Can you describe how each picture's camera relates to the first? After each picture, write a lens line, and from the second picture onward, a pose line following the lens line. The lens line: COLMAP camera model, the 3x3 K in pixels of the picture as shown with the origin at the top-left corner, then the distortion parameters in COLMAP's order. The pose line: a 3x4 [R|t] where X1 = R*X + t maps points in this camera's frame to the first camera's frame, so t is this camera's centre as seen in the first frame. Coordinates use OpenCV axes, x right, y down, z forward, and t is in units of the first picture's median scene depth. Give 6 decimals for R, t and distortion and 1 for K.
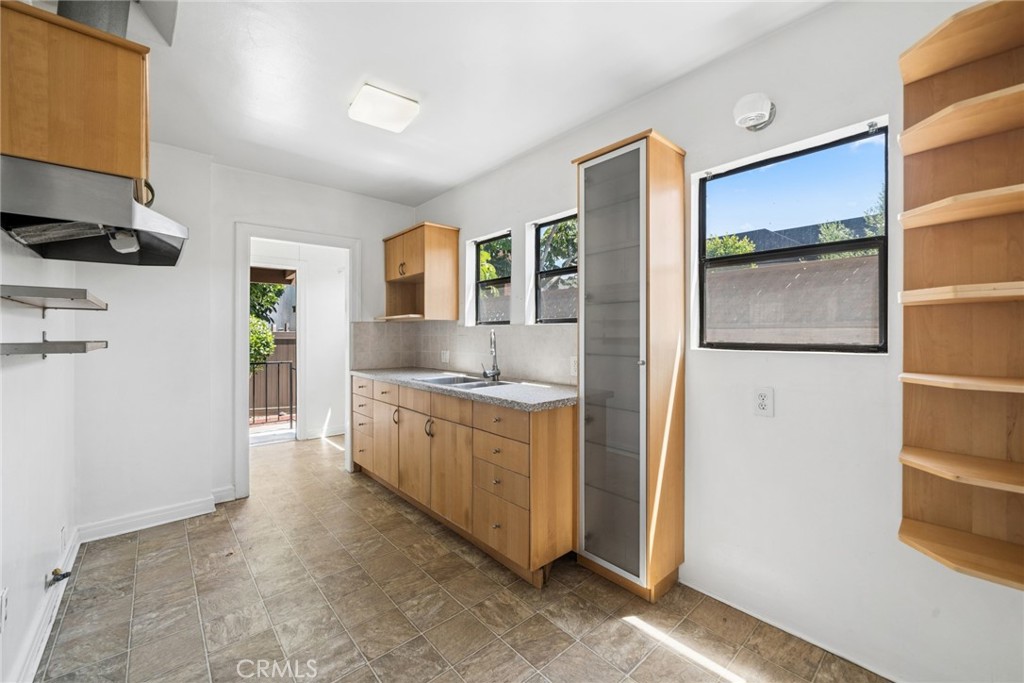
lens RADIAL K [[415.4, 0, 512.4], [0, 415.4, 335.9], [0, 0, 1]] dist [0.000104, -0.000053]
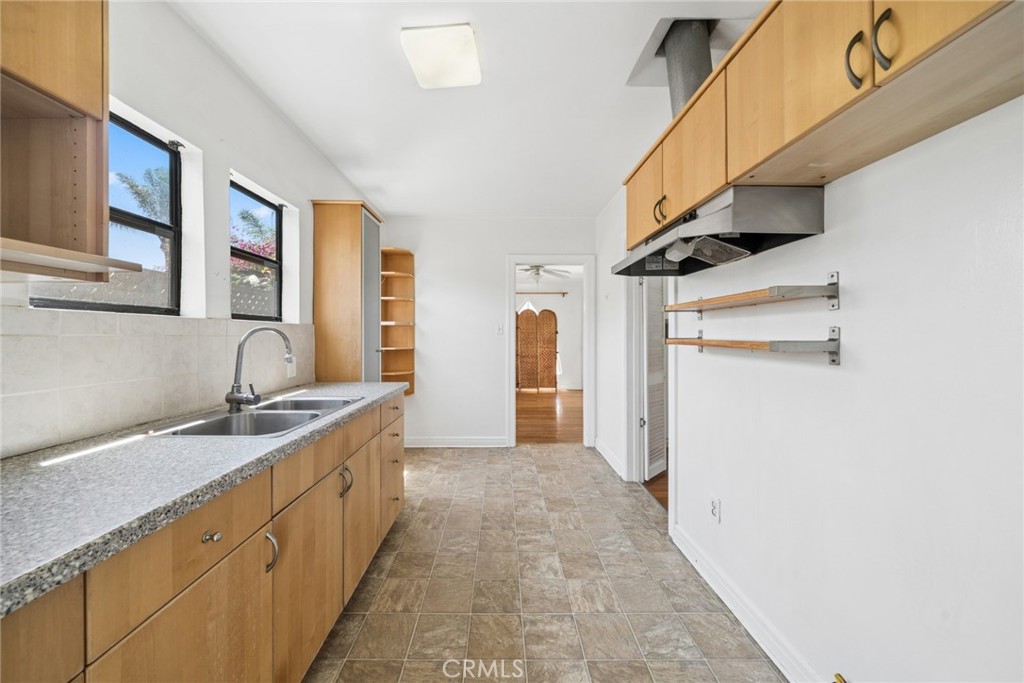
lens RADIAL K [[353.1, 0, 509.5], [0, 353.1, 336.6], [0, 0, 1]] dist [-0.003766, 0.000223]
pose [[-0.767315, 0.001086, 0.641269, -1.087390], [0.006007, 0.999967, 0.005495, 0.000709], [-0.641242, 0.008068, -0.767296, 1.840298]]
